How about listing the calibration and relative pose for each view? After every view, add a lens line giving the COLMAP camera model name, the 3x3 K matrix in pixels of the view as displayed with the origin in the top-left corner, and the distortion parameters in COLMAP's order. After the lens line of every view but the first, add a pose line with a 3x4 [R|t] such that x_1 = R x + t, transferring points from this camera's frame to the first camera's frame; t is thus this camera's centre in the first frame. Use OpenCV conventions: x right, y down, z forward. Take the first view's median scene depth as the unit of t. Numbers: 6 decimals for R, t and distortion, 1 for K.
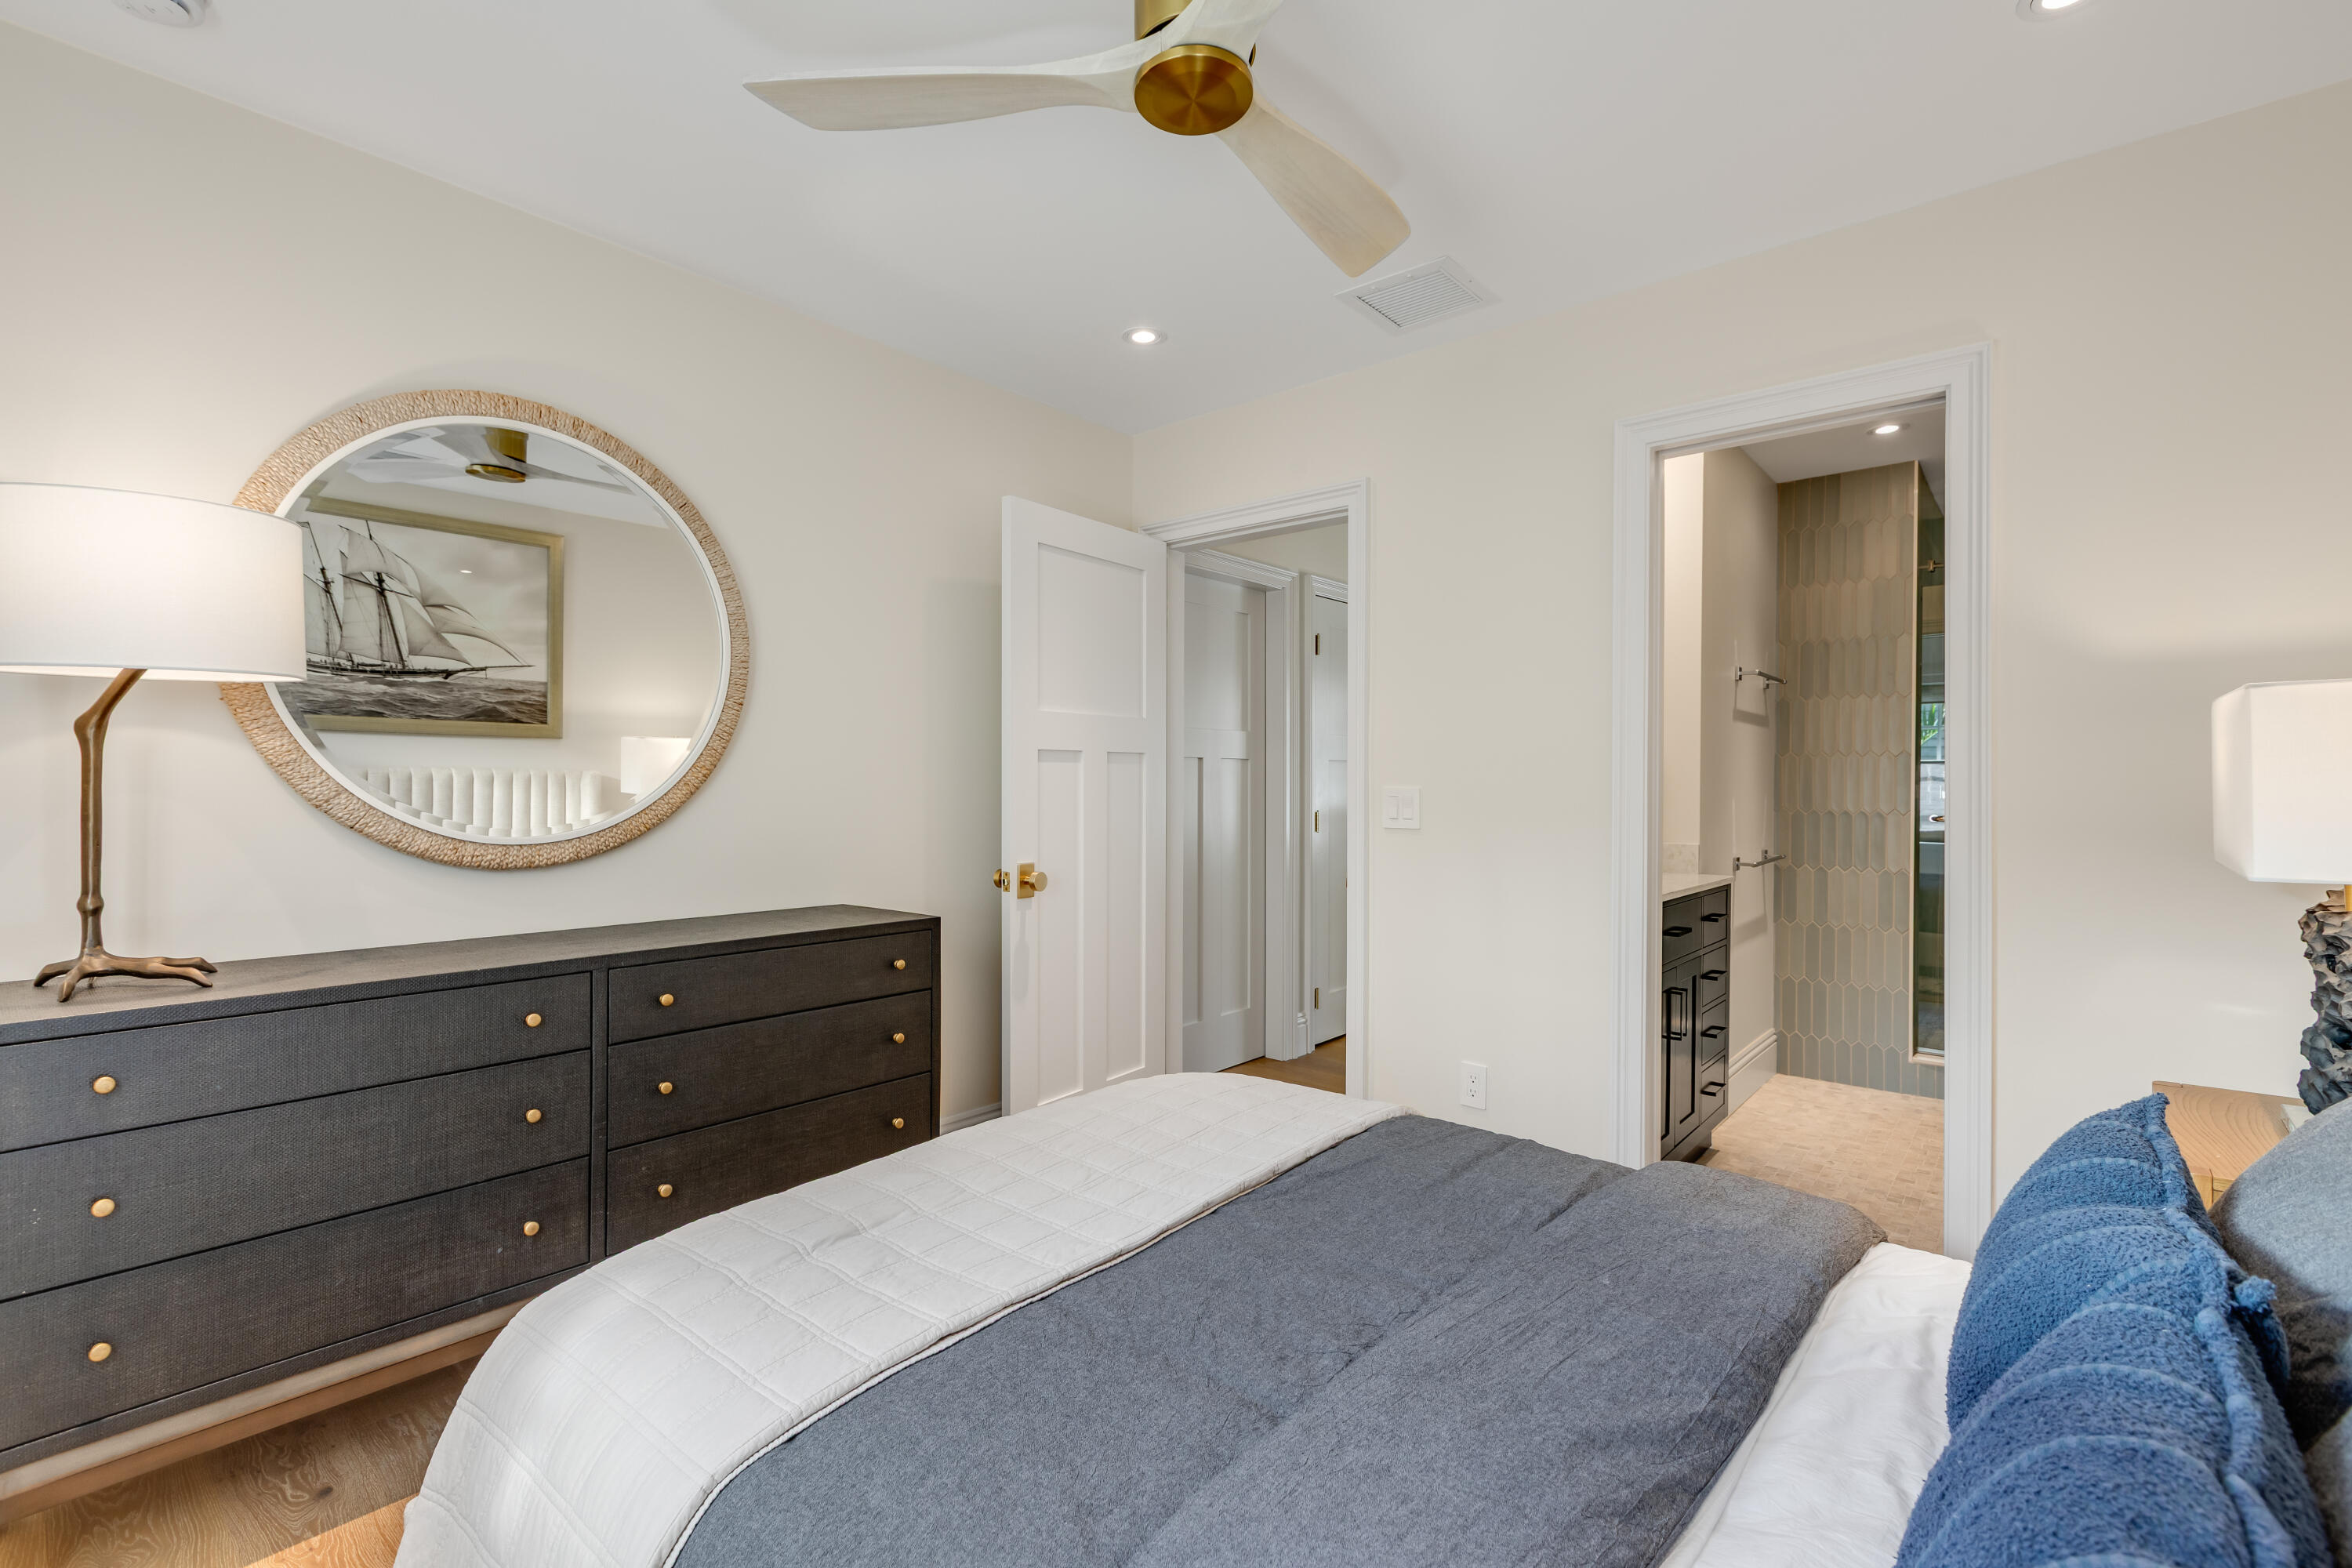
lens RADIAL K [[1068.6, 0, 1154.7], [0, 1068.6, 784.8], [0, 0, 1]] dist [0.005247, 0.000608]
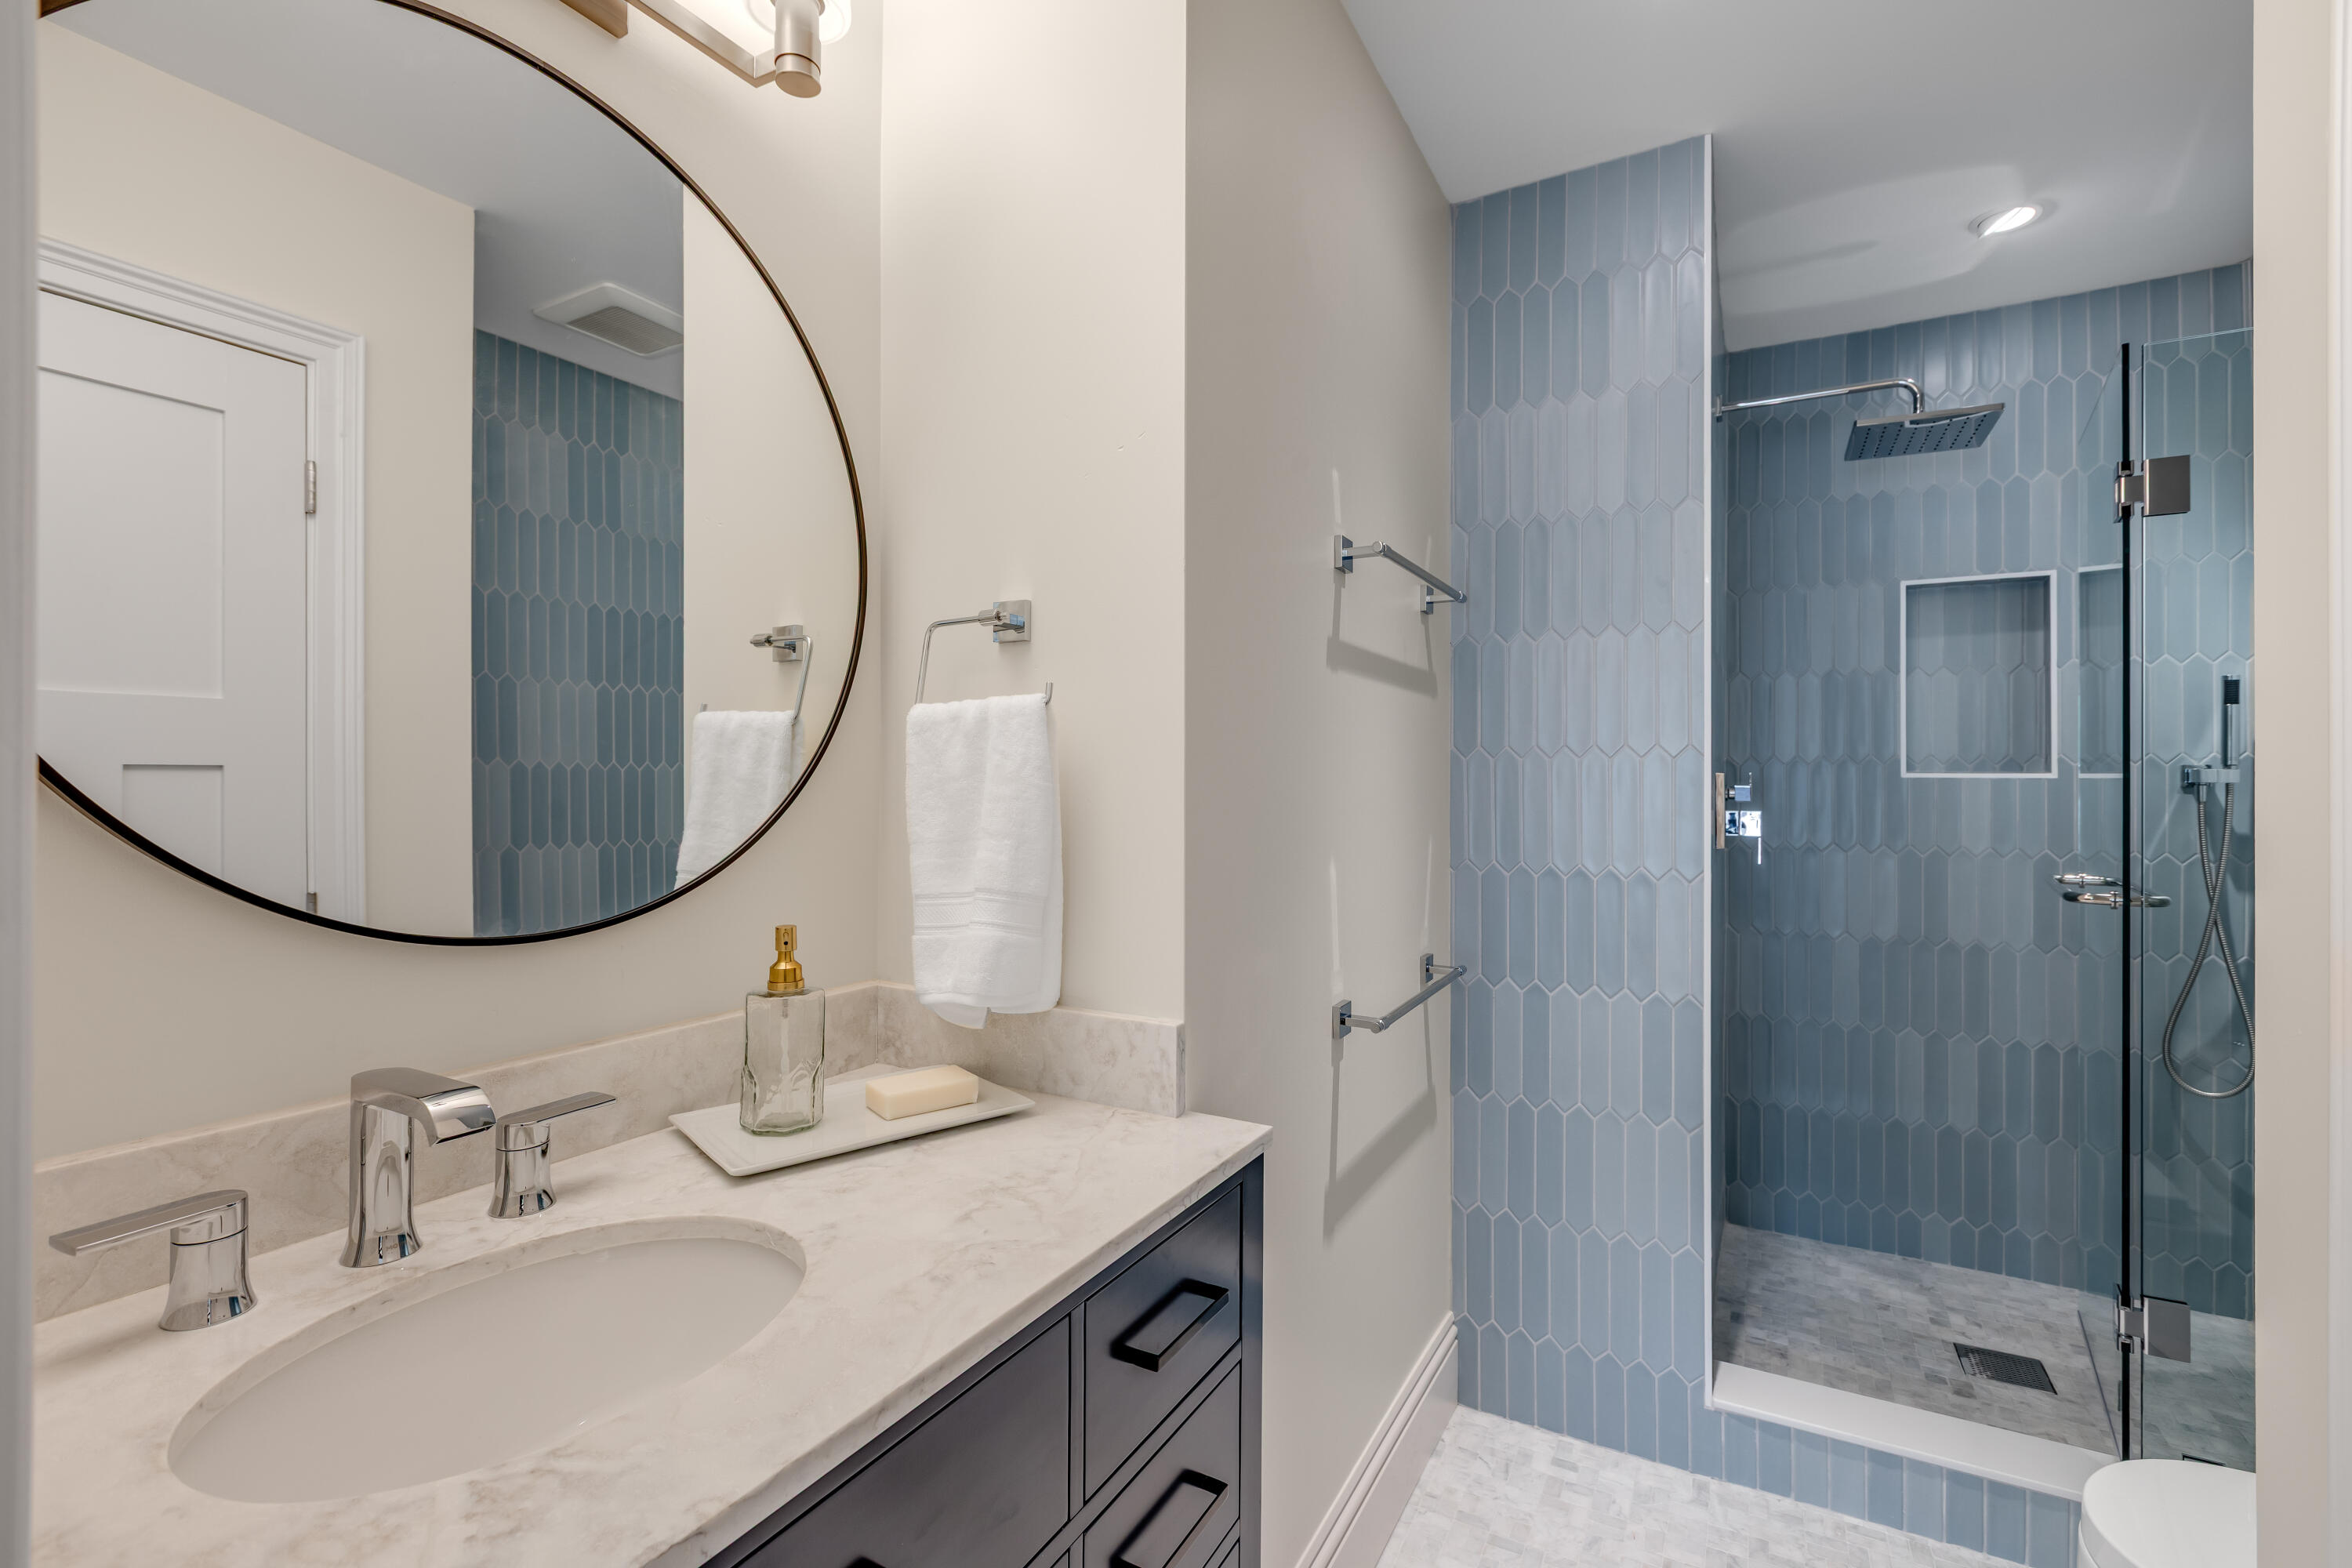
lens RADIAL K [[1068.6, 0, 1189.4], [0, 1068.6, 778.5], [0, 0, 1]] dist [0.005247, 0.000608]
pose [[0.971541, -0.007605, 0.236750, 0.359018], [0.007830, 0.999969, -0.000010, -0.018092], [-0.236743, 0.001864, 0.971570, 0.571349]]
